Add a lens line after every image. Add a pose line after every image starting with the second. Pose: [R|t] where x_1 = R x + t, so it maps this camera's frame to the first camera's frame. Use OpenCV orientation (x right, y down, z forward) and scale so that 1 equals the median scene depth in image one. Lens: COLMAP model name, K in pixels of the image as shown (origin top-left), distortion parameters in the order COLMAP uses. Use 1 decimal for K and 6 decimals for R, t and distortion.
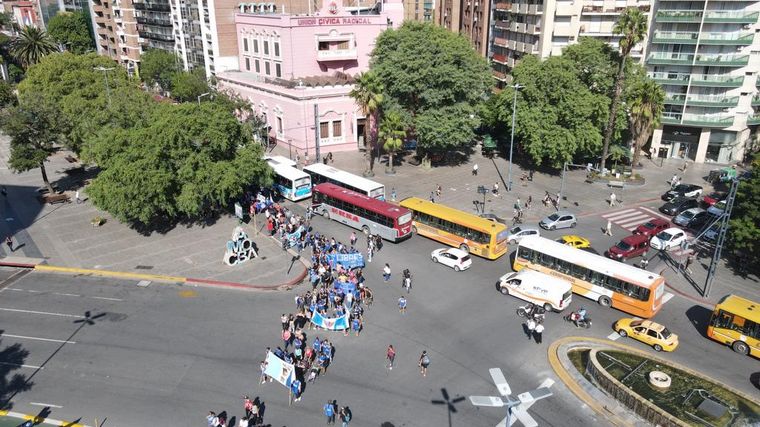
lens RADIAL K [[562.7, 0, 380.8], [0, 562.7, 209.3], [0, 0, 1]] dist [0.010522, 0.011934]
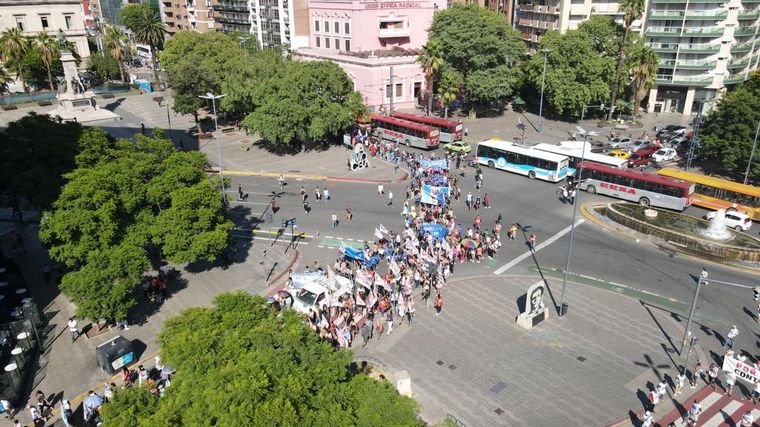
lens RADIAL K [[562.7, 0, 380.8], [0, 562.7, 209.3], [0, 0, 1]] dist [0.010522, 0.011934]
pose [[0.999978, -0.006653, -0.000831, -0.124720], [0.006660, 0.999946, 0.007923, 0.118903], [0.000778, -0.007928, 0.999968, -0.276155]]
